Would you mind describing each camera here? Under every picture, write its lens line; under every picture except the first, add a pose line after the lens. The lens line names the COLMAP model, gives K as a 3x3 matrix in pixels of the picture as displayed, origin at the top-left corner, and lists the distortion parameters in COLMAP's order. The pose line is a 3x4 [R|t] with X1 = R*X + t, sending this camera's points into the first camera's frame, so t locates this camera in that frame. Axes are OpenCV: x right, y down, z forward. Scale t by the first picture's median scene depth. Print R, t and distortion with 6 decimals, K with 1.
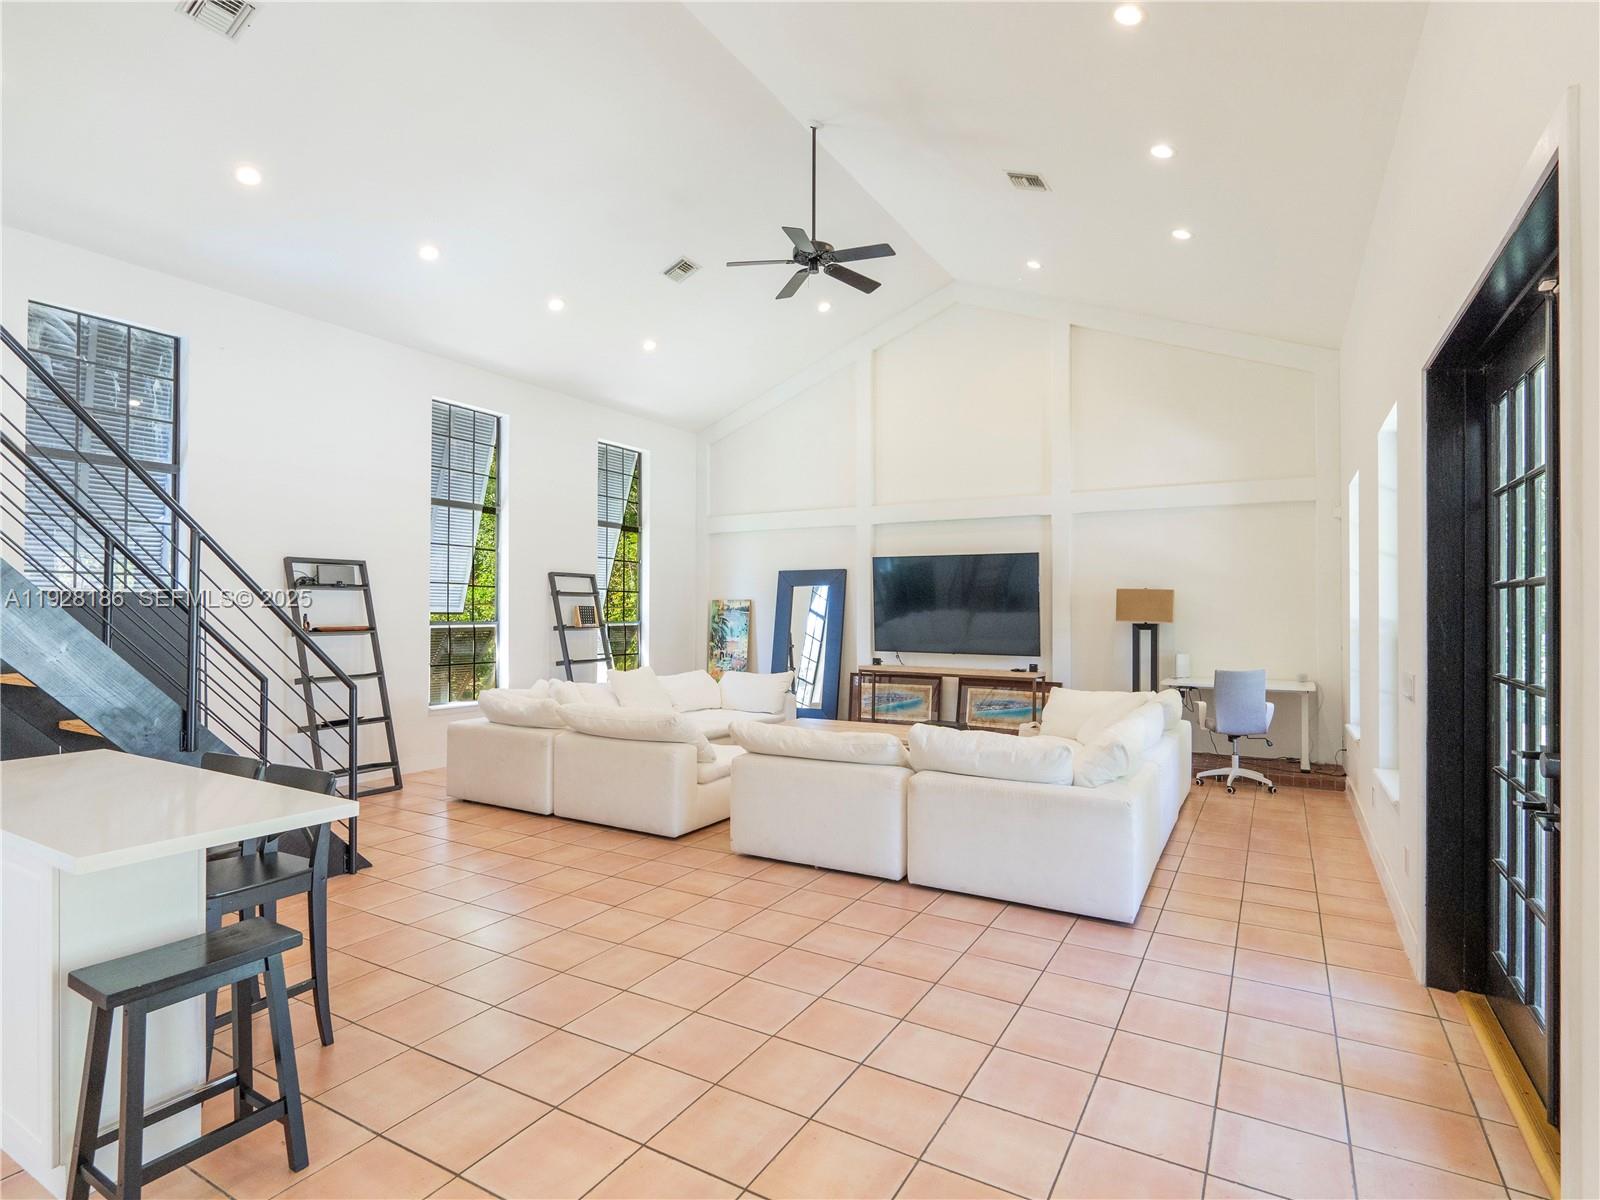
lens RADIAL K [[828.1, 0, 800.5], [0, 828.1, 605.2], [0, 0, 1]] dist [-0.006700, 0.002089]
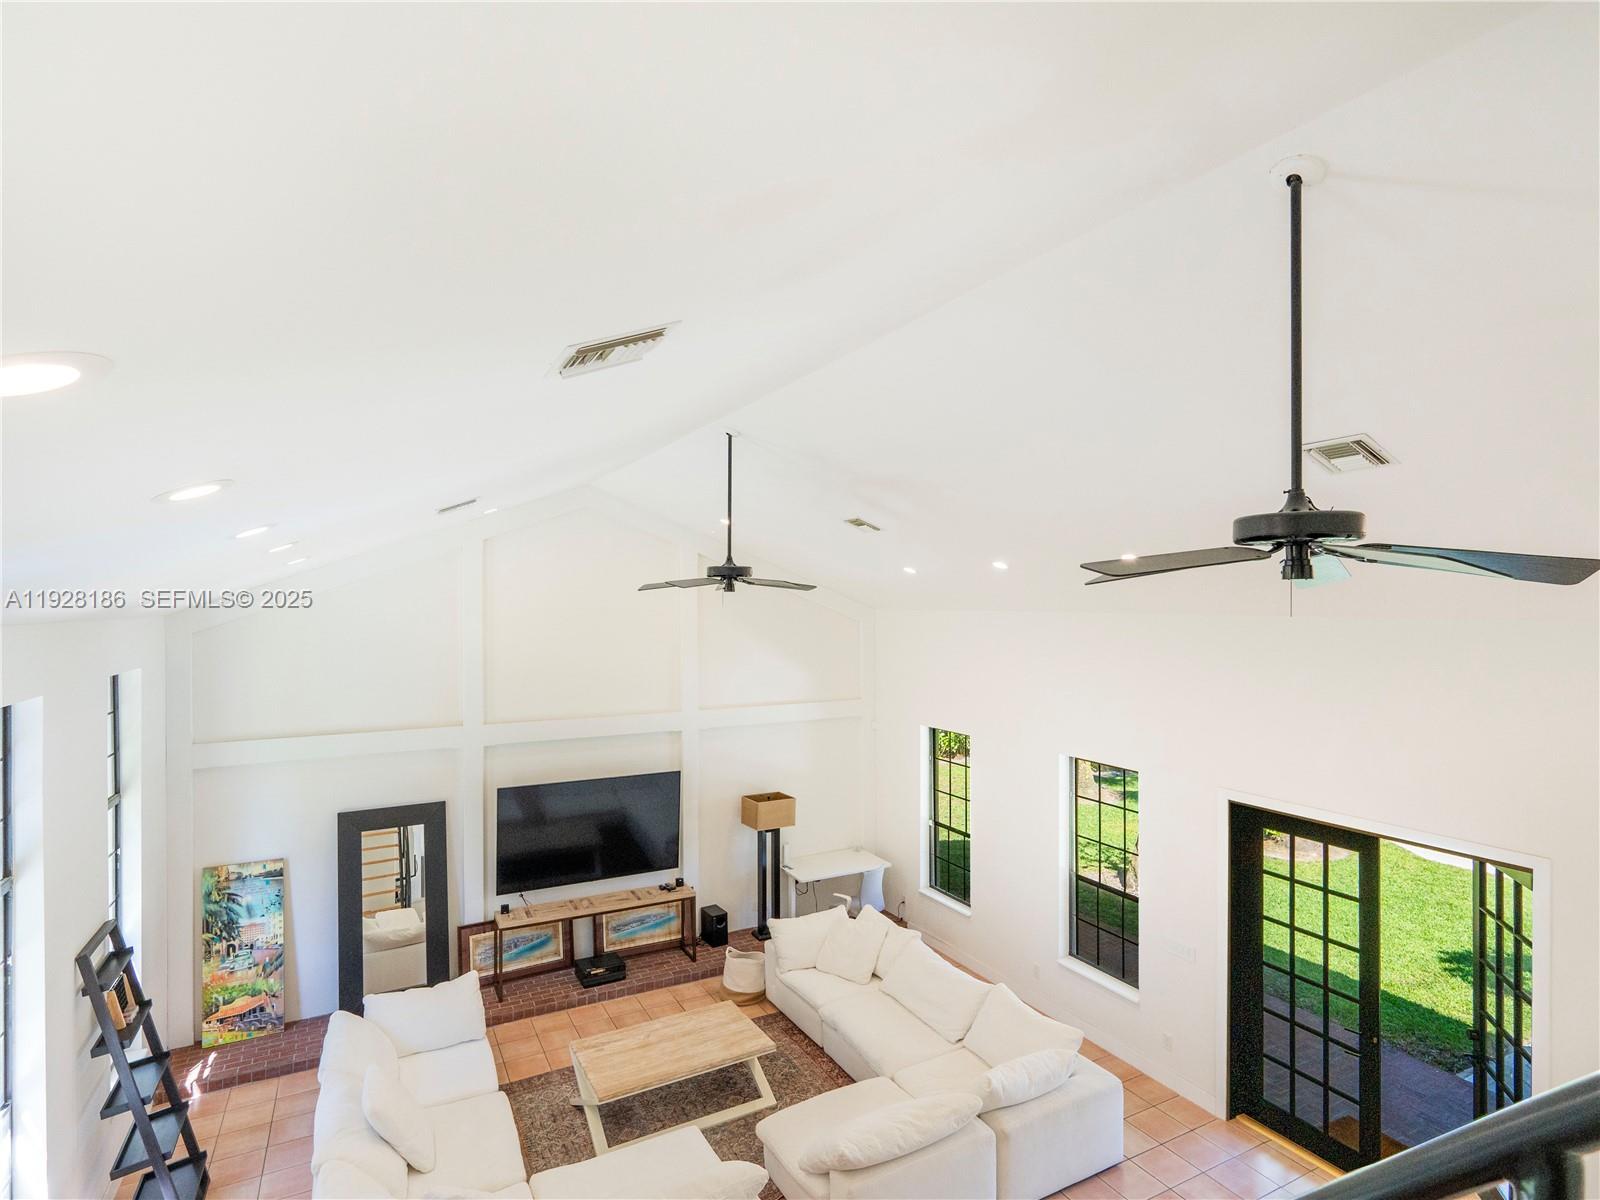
lens RADIAL K [[828.1, 0, 799.9], [0, 828.1, 599.0], [0, 0, 1]] dist [-0.006700, 0.002089]
pose [[0.528601, -0.000969, 0.848870, -0.427422], [-0.000481, 0.999999, 0.001440, -0.230714], [-0.848870, -0.001169, 0.528600, 0.247446]]
